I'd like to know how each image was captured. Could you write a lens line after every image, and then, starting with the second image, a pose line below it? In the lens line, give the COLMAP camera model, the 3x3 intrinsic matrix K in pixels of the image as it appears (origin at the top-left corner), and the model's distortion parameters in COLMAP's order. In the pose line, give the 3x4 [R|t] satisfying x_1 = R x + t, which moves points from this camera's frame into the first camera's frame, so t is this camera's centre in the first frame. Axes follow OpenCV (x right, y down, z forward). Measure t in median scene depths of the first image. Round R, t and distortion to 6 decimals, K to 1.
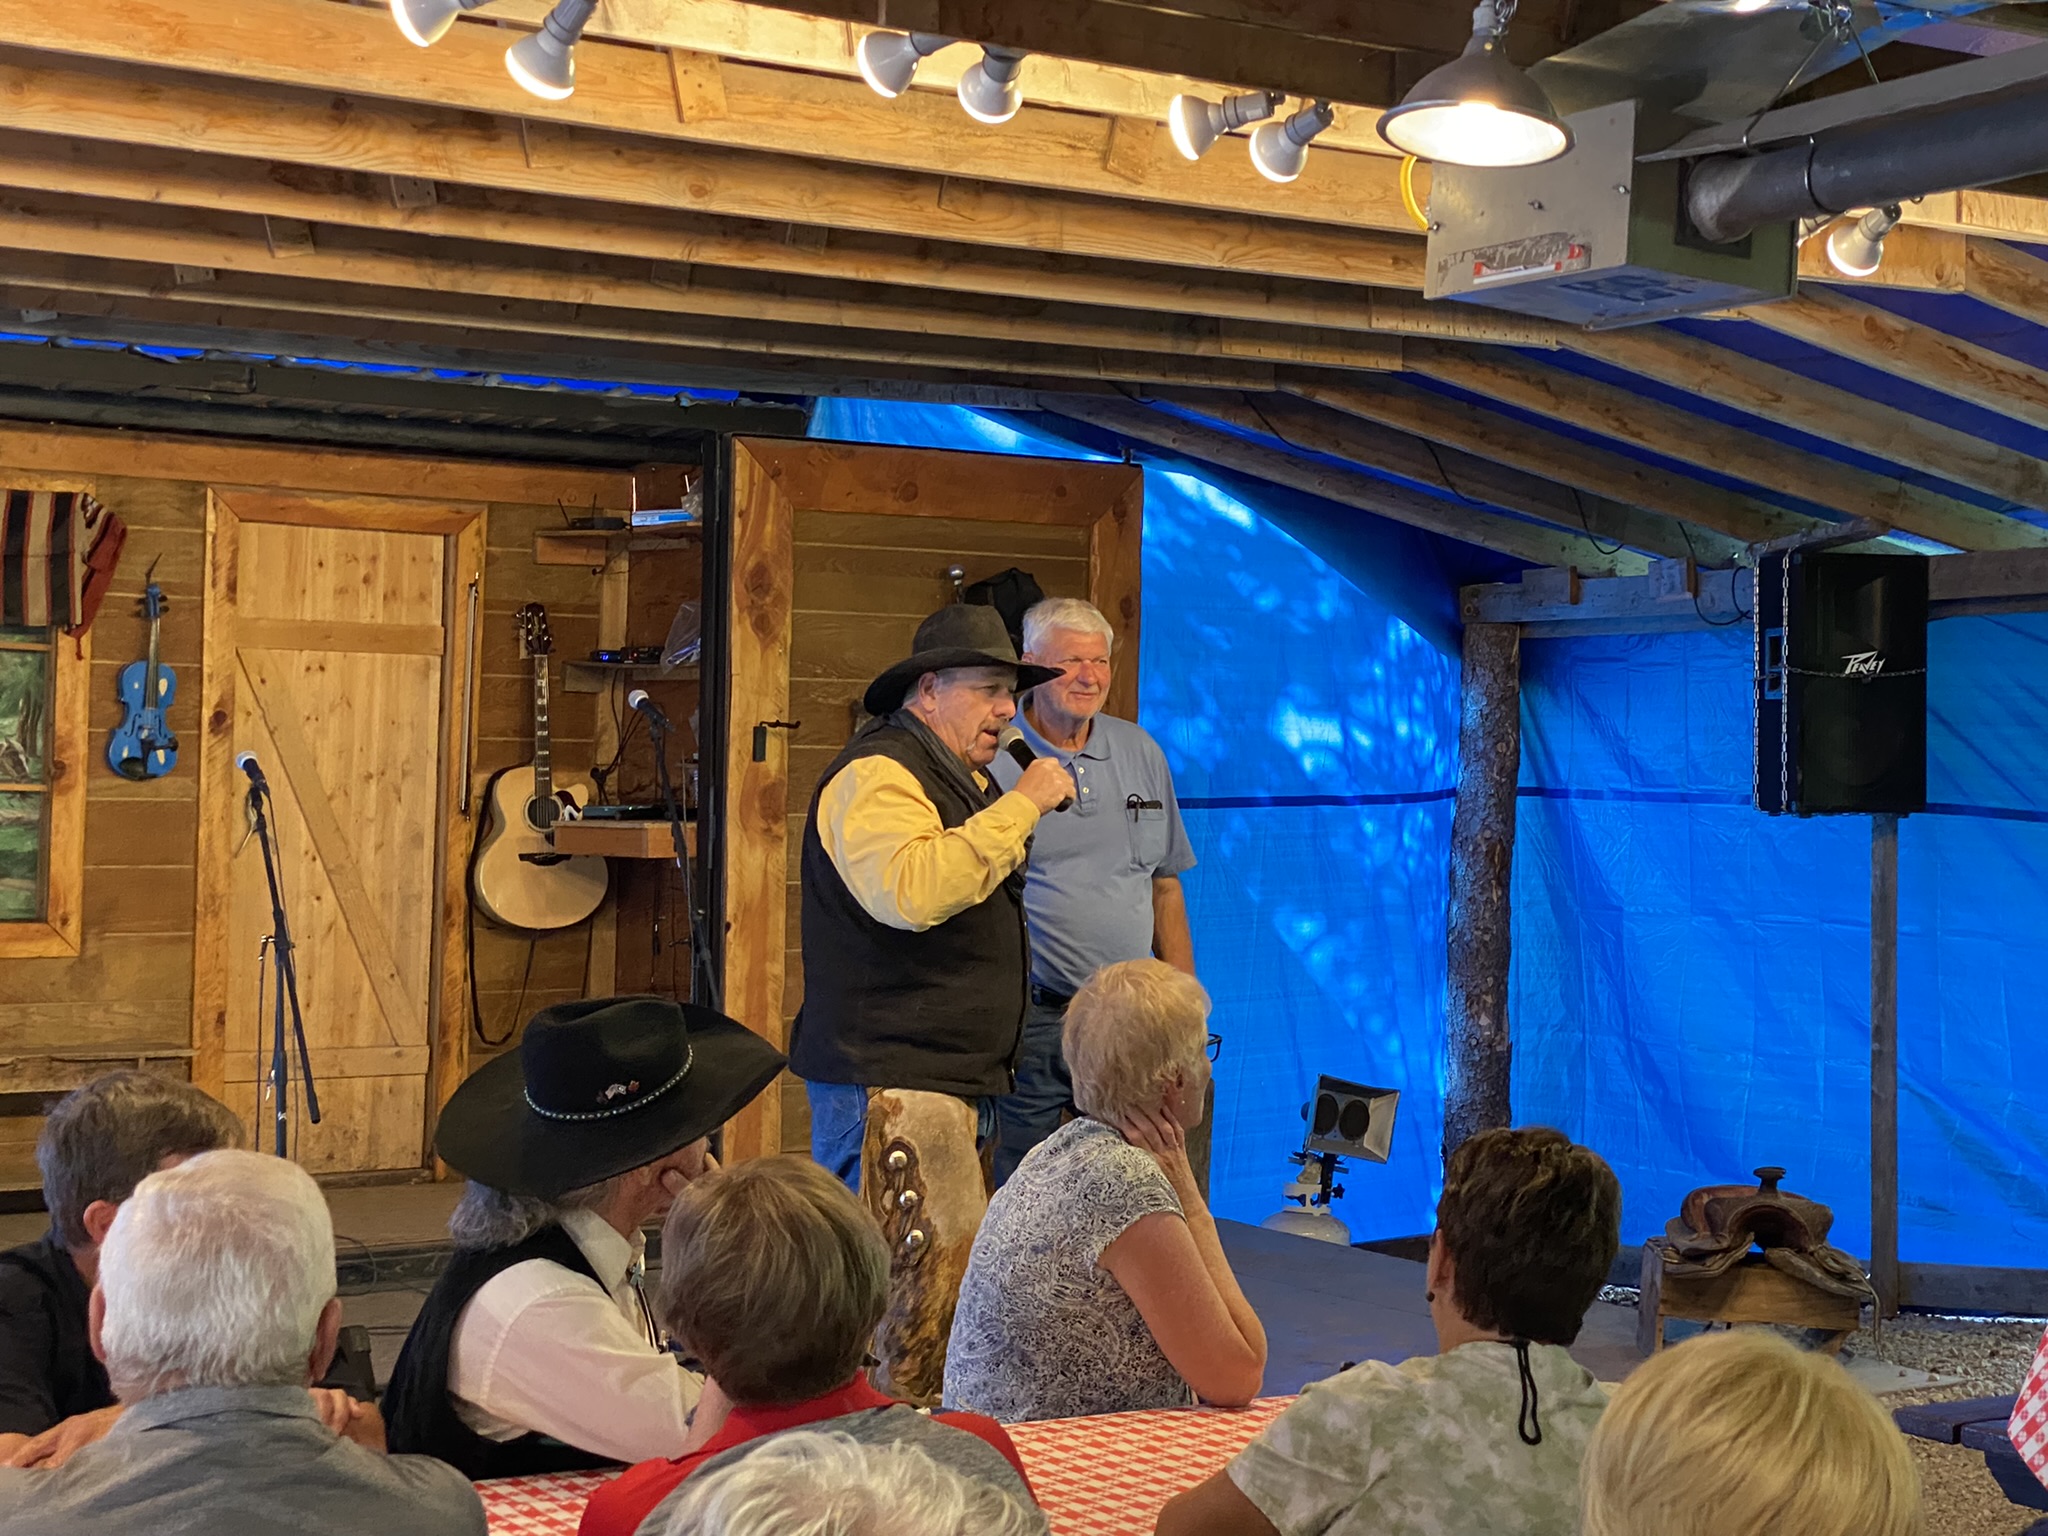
lens RADIAL K [[3420.9, 0, 1059.6], [0, 3420.9, 766.9], [0, 0, 1]] dist [0.102855, -0.047355]
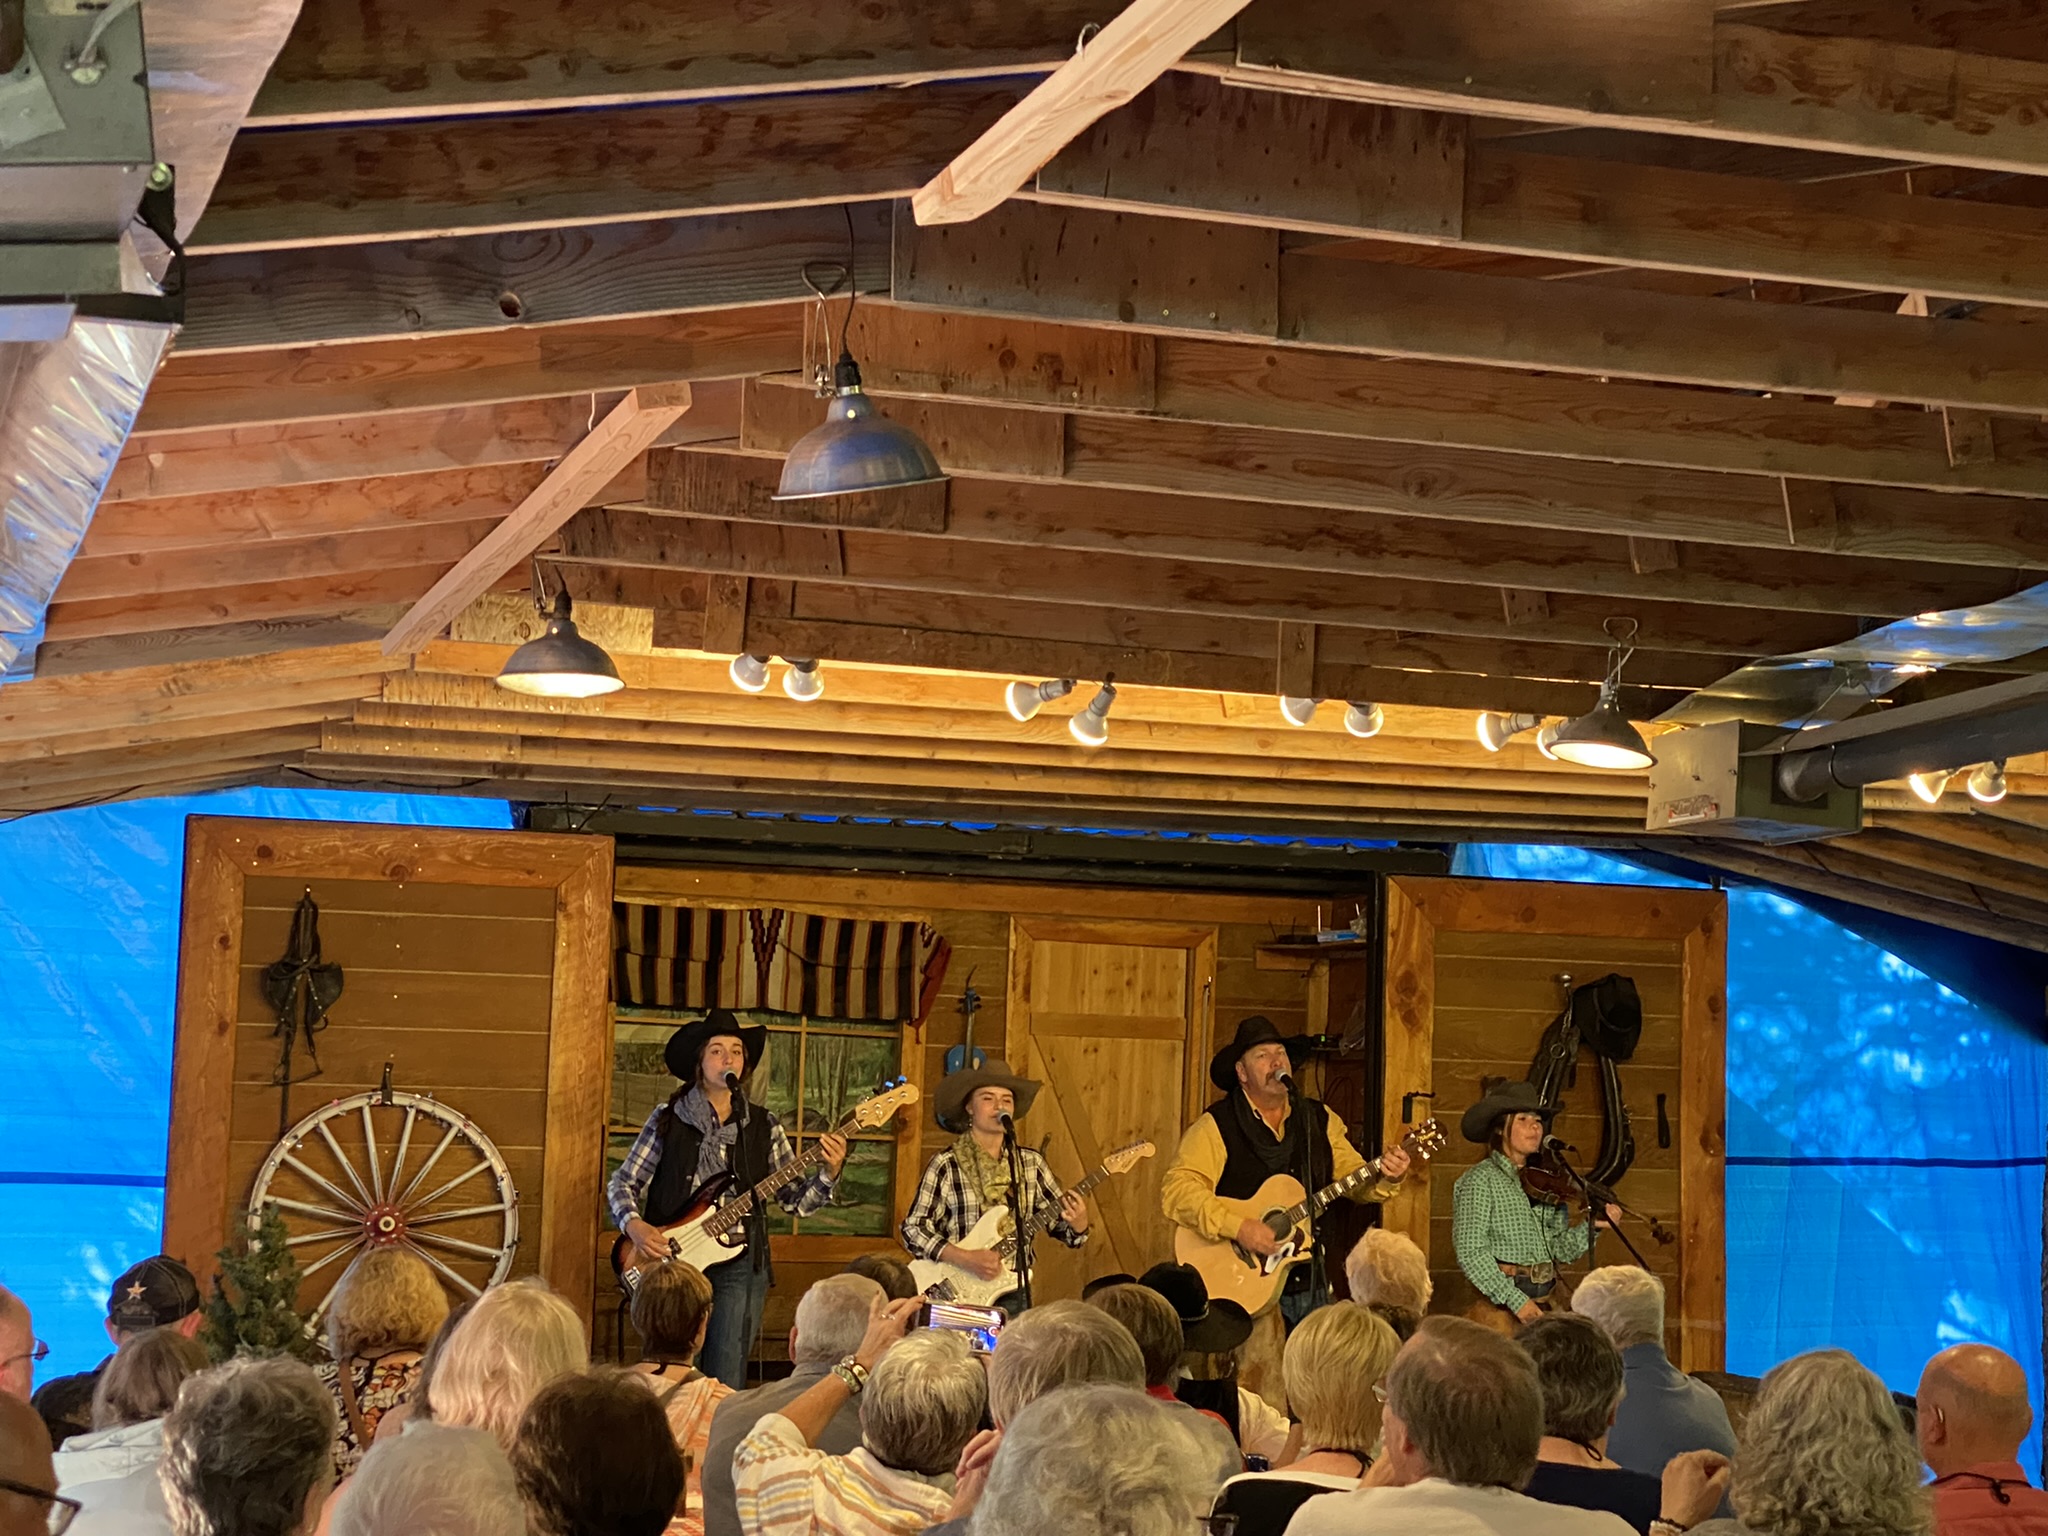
lens RADIAL K [[3634.1, 0, 1024.0], [0, 3634.1, 768.0], [0, 0, 1]] dist [0.131548, 0.061754]
pose [[0.961528, -0.018105, -0.274108, 0.146176], [-0.010363, 0.994725, -0.102055, 0.006615], [0.274510, 0.100970, 0.956268, -0.361176]]
